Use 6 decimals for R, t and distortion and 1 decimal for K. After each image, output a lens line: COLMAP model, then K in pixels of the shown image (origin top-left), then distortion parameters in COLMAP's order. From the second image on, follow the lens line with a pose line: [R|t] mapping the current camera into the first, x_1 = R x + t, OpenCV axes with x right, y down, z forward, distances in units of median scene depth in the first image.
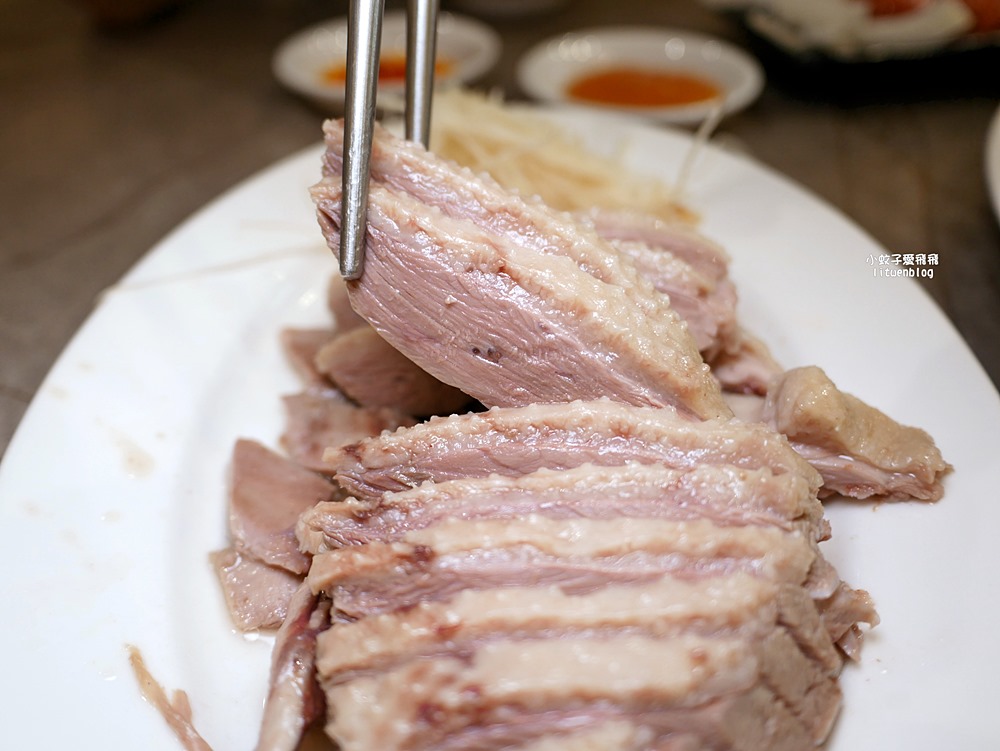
lens RADIAL K [[846.8, 0, 500.0], [0, 846.8, 375.5], [0, 0, 1]] dist [-0.036111, 0.008345]
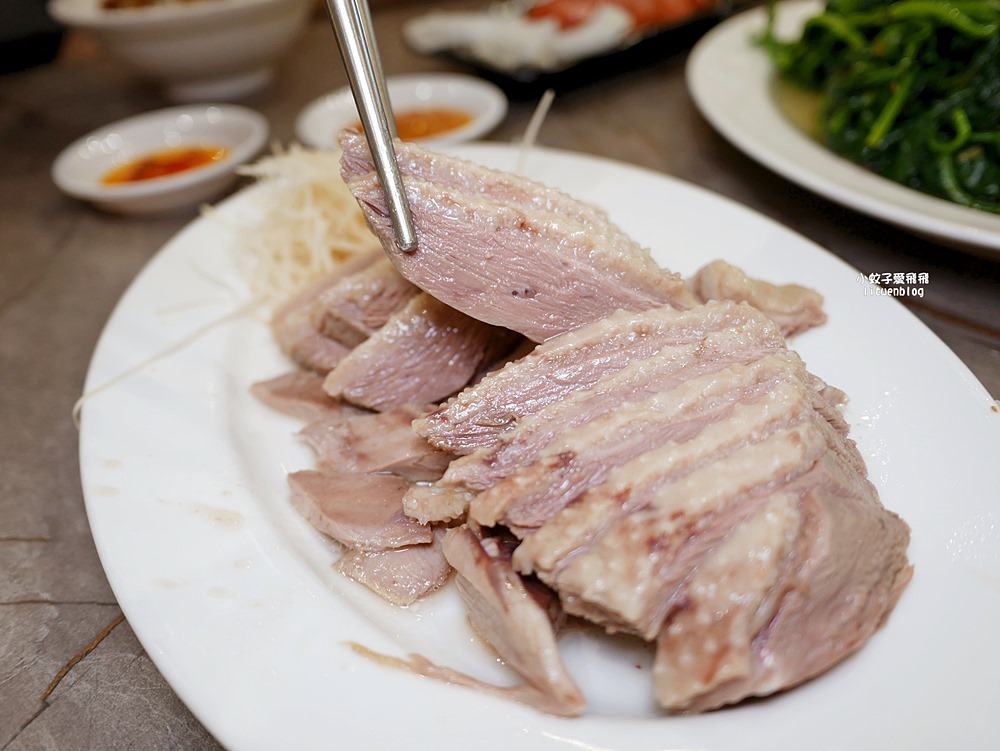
lens RADIAL K [[846.8, 0, 500.0], [0, 846.8, 375.5], [0, 0, 1]] dist [-0.036111, 0.008345]
pose [[0.882275, -0.300107, 0.362667, -0.600020], [0.327045, 0.944909, -0.013704, 0.081559], [-0.338575, 0.130699, 0.931818, -0.147040]]
